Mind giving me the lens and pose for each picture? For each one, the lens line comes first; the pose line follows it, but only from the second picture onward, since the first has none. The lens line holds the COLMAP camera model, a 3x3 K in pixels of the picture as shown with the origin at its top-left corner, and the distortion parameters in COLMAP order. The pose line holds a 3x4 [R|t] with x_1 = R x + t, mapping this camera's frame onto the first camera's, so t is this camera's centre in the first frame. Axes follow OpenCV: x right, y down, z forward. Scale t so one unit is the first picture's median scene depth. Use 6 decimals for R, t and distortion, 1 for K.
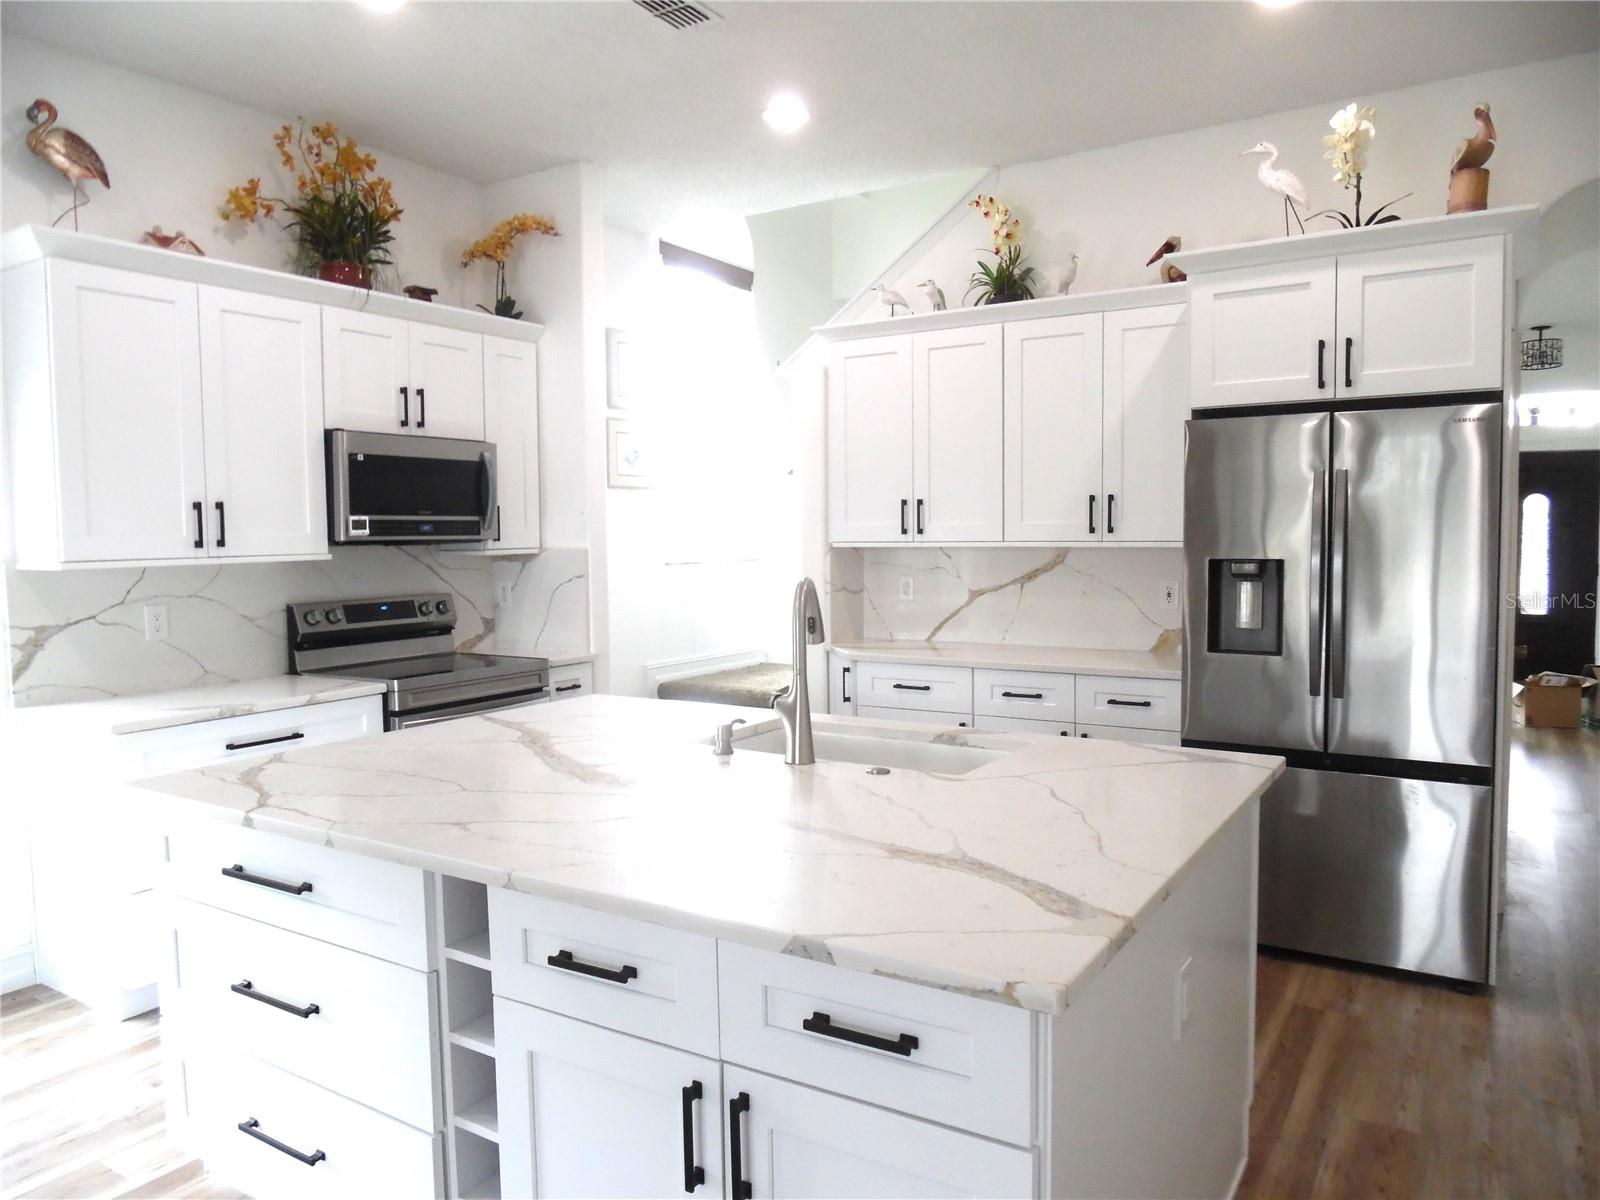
lens RADIAL K [[1118.4, 0, 795.1], [0, 1118.4, 599.6], [0, 0, 1]] dist [-0.005940, -0.007668]
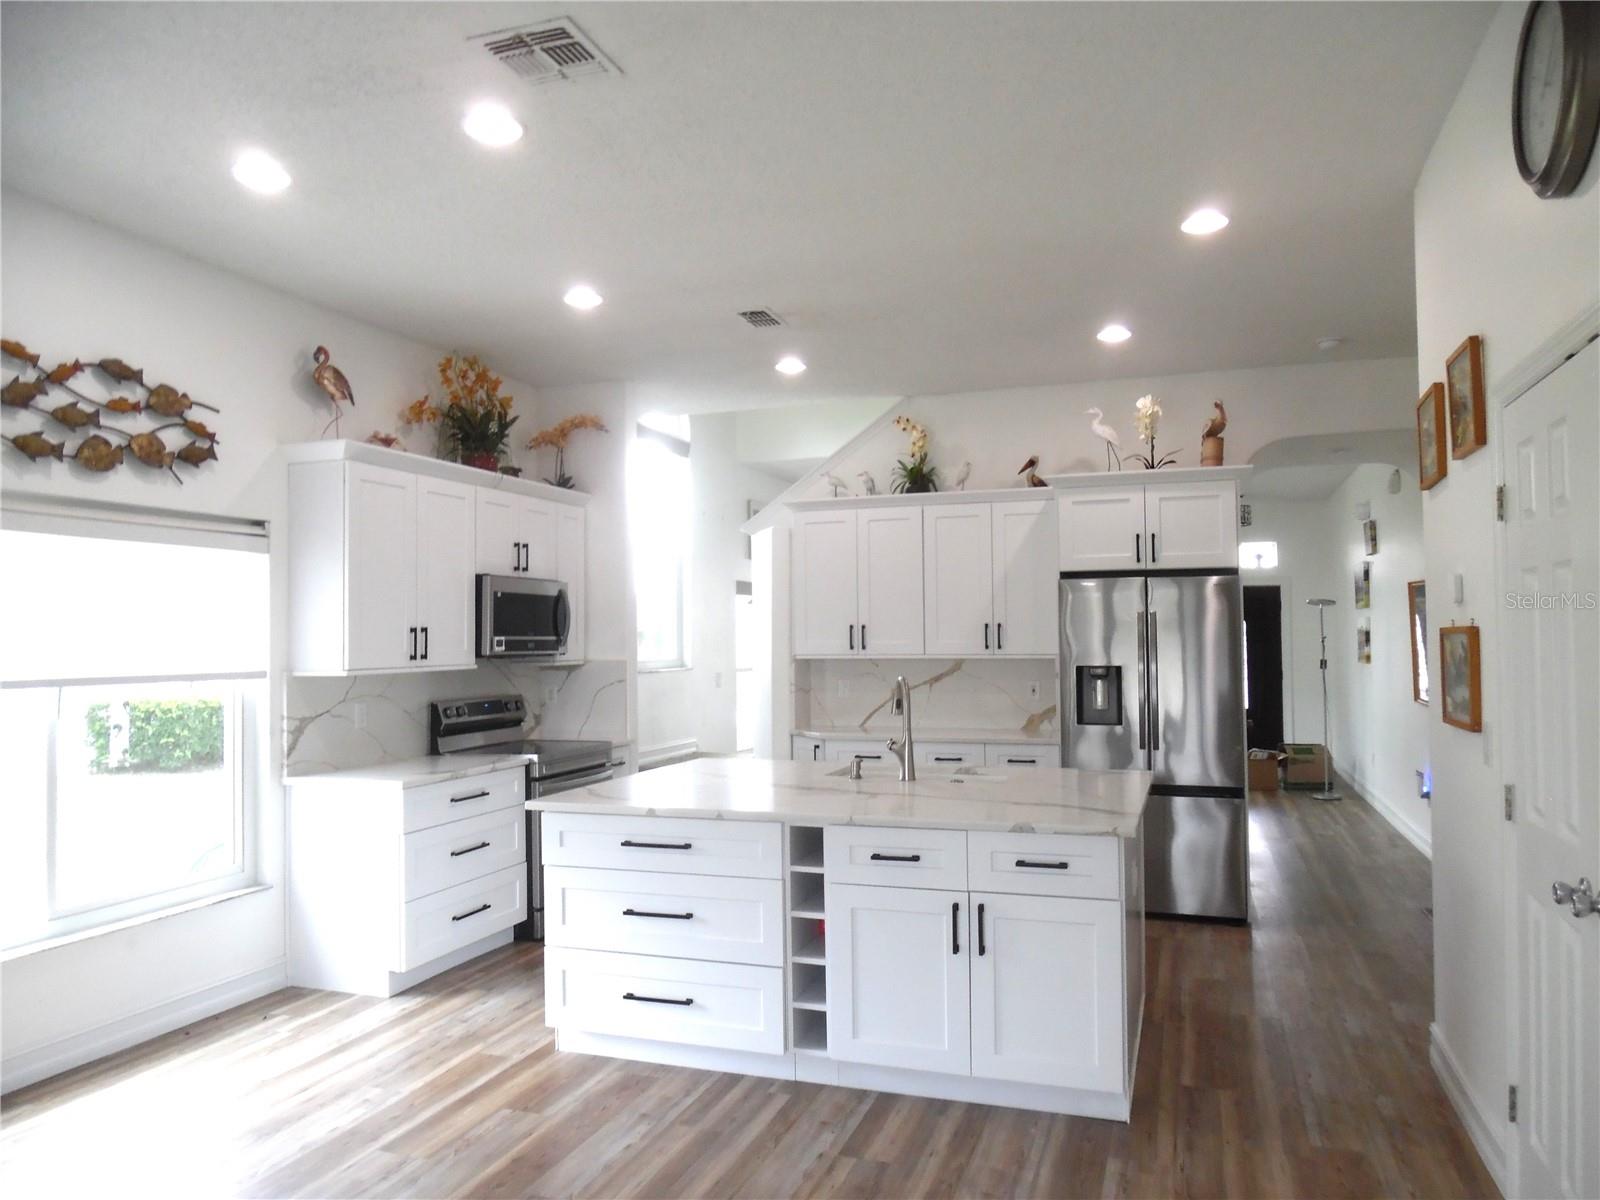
lens RADIAL K [[1118.9, 0, 800.0], [0, 1118.9, 600.0], [0, 0, 1]] dist [-0.009415, 0.000959]
pose [[0.974722, 0.009782, 0.223208, -0.332050], [0.012349, 0.995155, -0.097535, 0.018931], [-0.223081, 0.097826, 0.969879, -0.420924]]
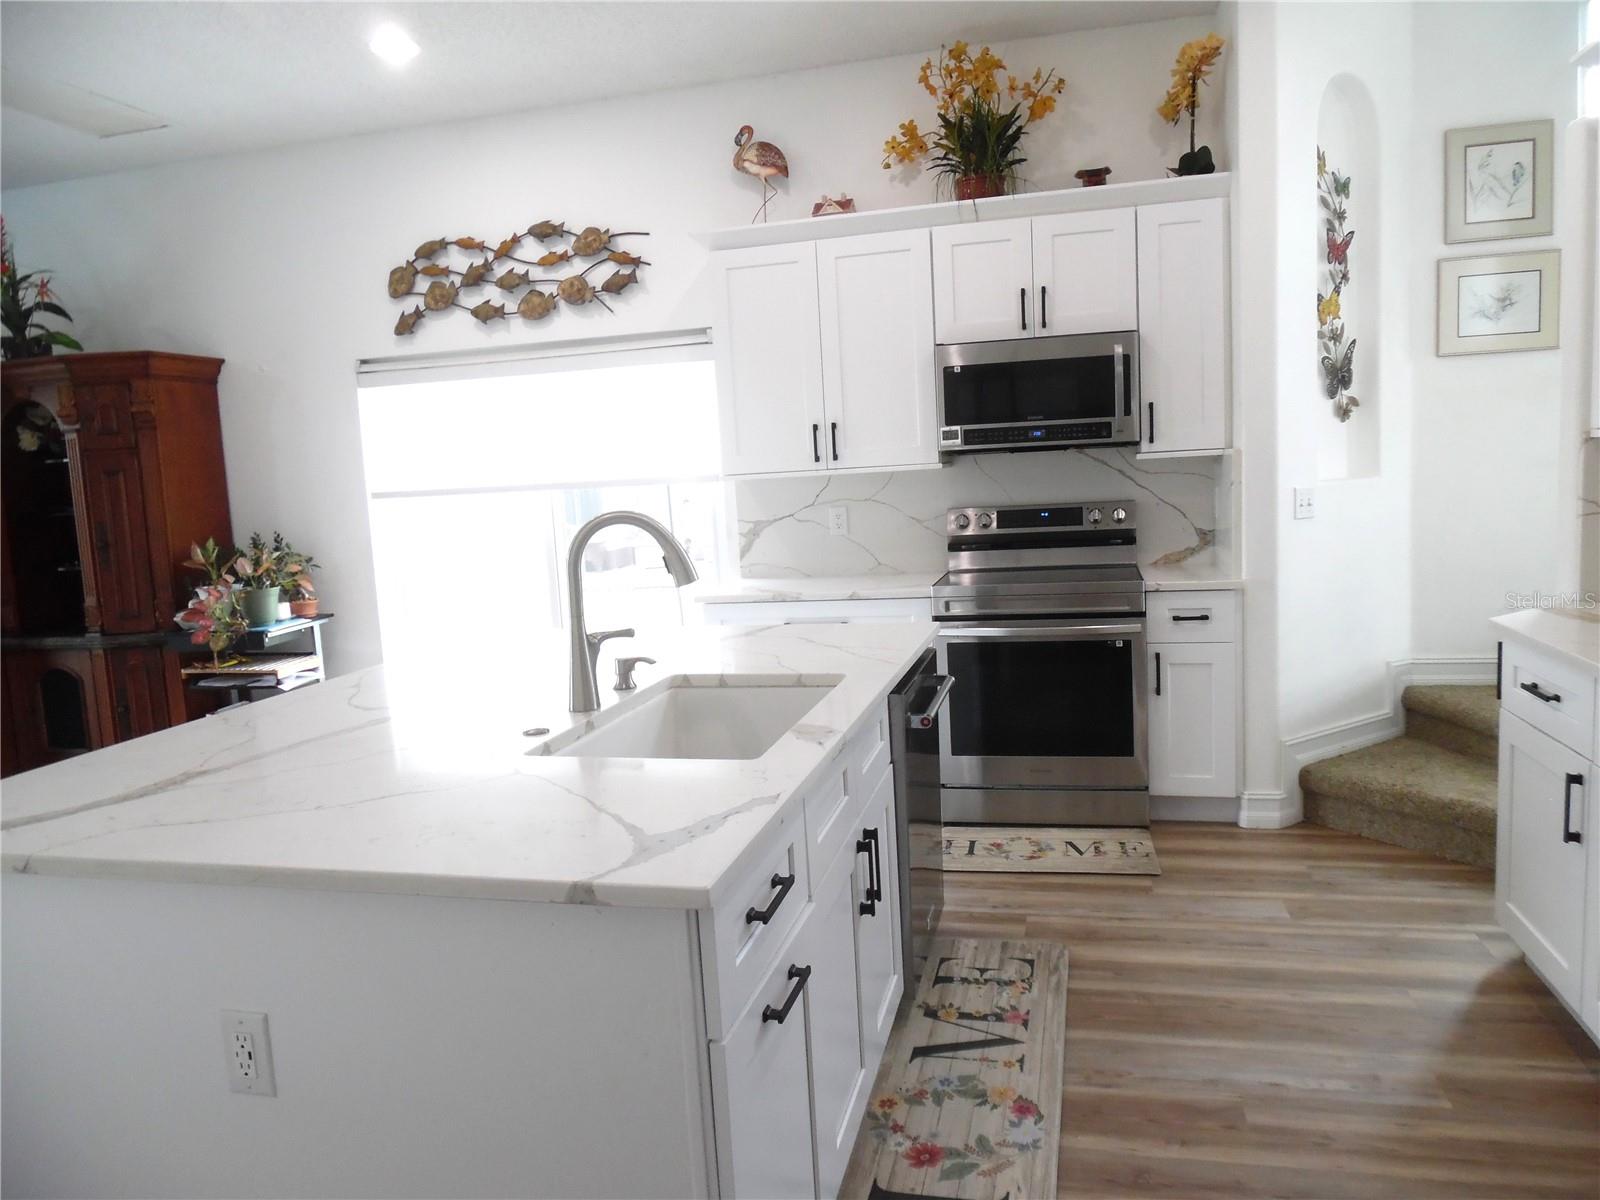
lens RADIAL K [[1104.7, 0, 806.2], [0, 1104.7, 594.2], [0, 0, 1]] dist [-0.024802, -0.004064]
pose [[0.320154, 0.107333, -0.941266, 0.544532], [-0.007761, 0.993825, 0.110687, -0.031682], [0.947334, -0.028132, 0.319010, 0.530859]]
